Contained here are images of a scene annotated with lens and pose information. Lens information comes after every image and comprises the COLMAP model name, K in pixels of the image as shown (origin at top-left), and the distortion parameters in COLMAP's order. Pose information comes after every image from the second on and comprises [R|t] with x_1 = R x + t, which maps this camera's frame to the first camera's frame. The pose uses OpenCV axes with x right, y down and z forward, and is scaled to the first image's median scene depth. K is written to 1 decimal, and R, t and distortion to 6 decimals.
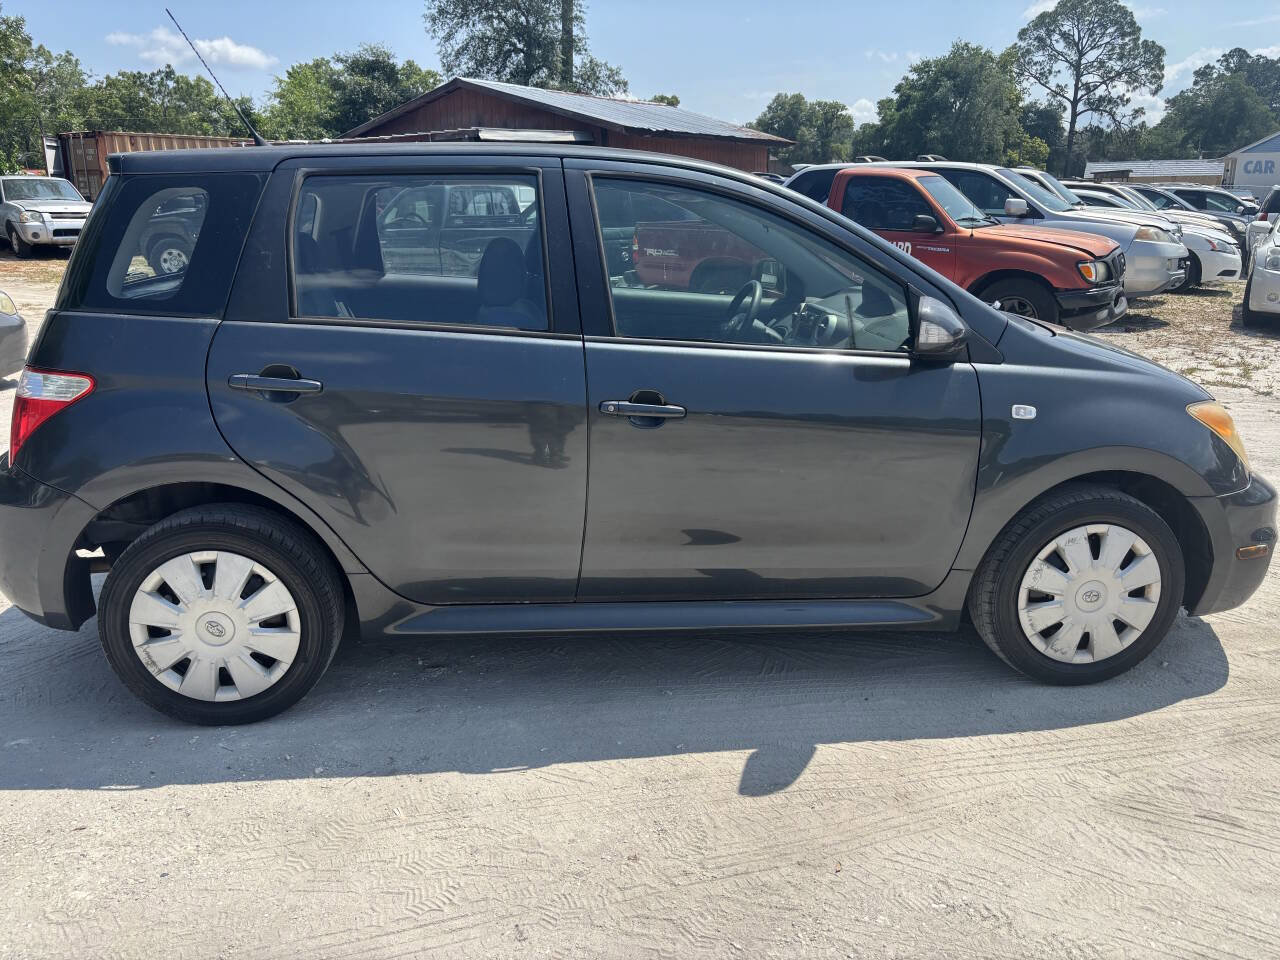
lens RADIAL K [[955.9, 0, 635.8], [0, 955.9, 482.3], [0, 0, 1]] dist [0.053498, -0.072606]
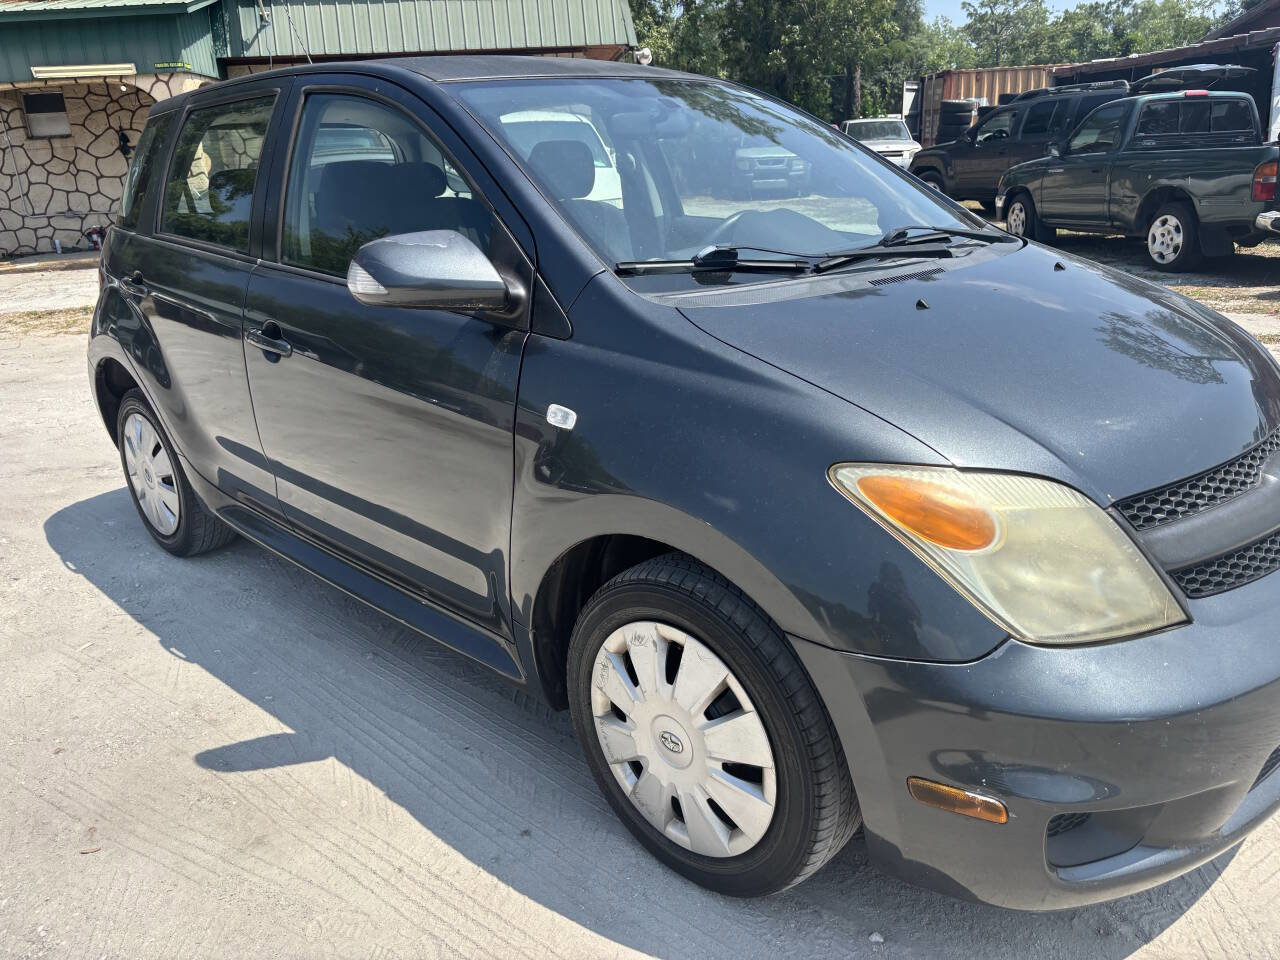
lens RADIAL K [[955.9, 0, 635.7], [0, 955.9, 474.4], [0, 0, 1]] dist [0.053498, -0.072606]
pose [[0.638494, 0.209030, -0.740697, 0.945237], [-0.167502, 0.977082, 0.131350, -0.131954], [0.751178, 0.040202, 0.658874, 0.627288]]
